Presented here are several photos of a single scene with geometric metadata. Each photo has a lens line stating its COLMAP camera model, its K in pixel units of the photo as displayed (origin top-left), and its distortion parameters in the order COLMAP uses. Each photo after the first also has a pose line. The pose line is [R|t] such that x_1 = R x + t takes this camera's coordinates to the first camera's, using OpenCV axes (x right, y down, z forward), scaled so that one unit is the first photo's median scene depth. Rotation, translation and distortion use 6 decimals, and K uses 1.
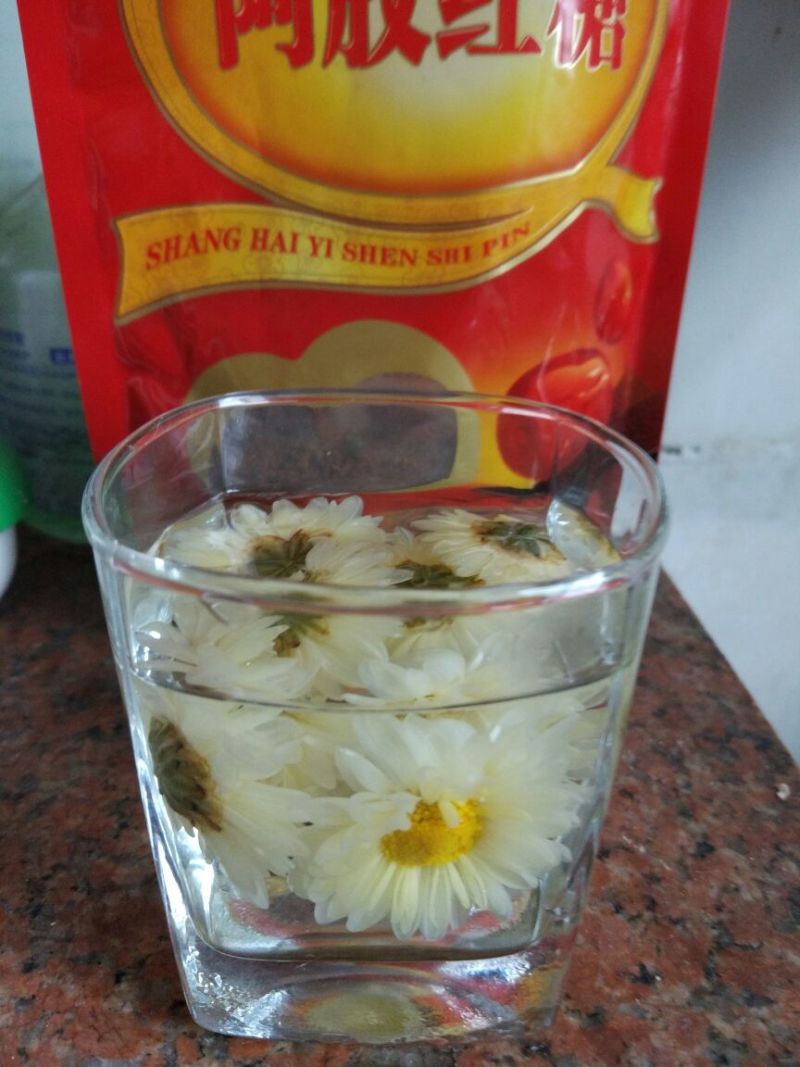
lens RADIAL K [[1031.0, 0, 400.0], [0, 1031.0, 533.5], [0, 0, 1]] dist [0.092961, -0.245198]
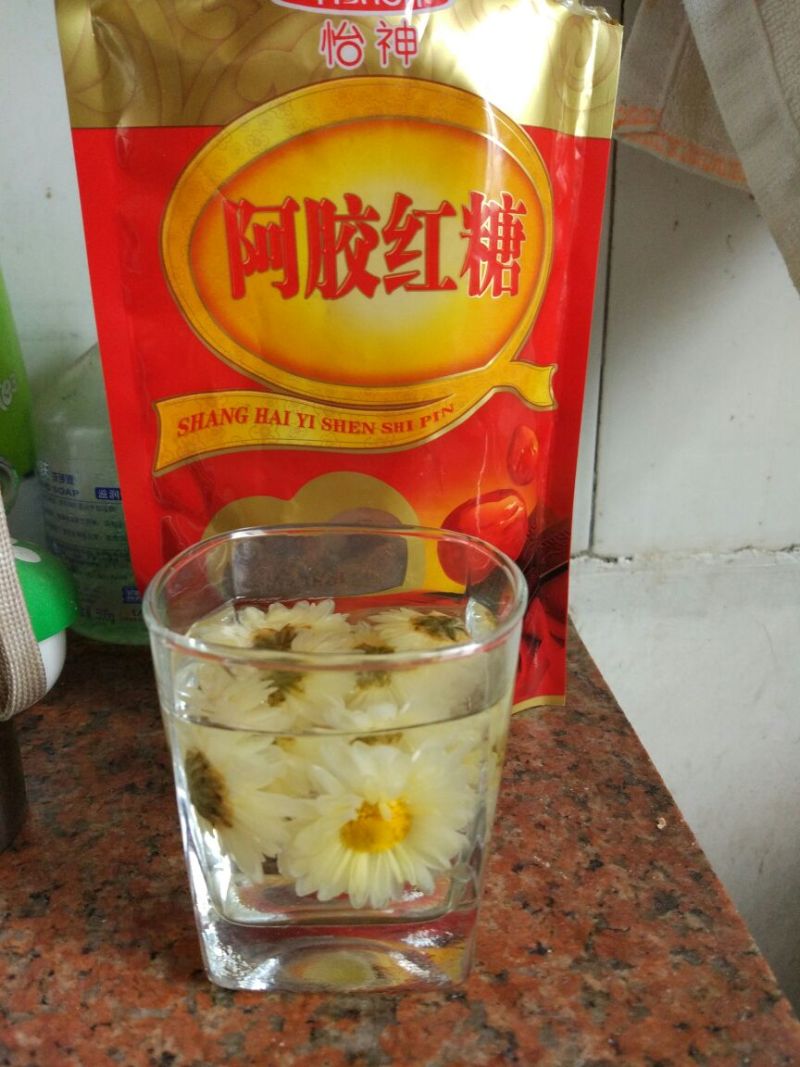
lens RADIAL K [[888.7, 0, 400.0], [0, 888.7, 533.5], [0, 0, 1]] dist [0.107041, -0.112635]
pose [[0.999745, -0.012552, 0.018789, 0.031358], [0.014571, 0.993655, -0.111521, 0.010623], [-0.017270, 0.111767, 0.993584, -0.209371]]
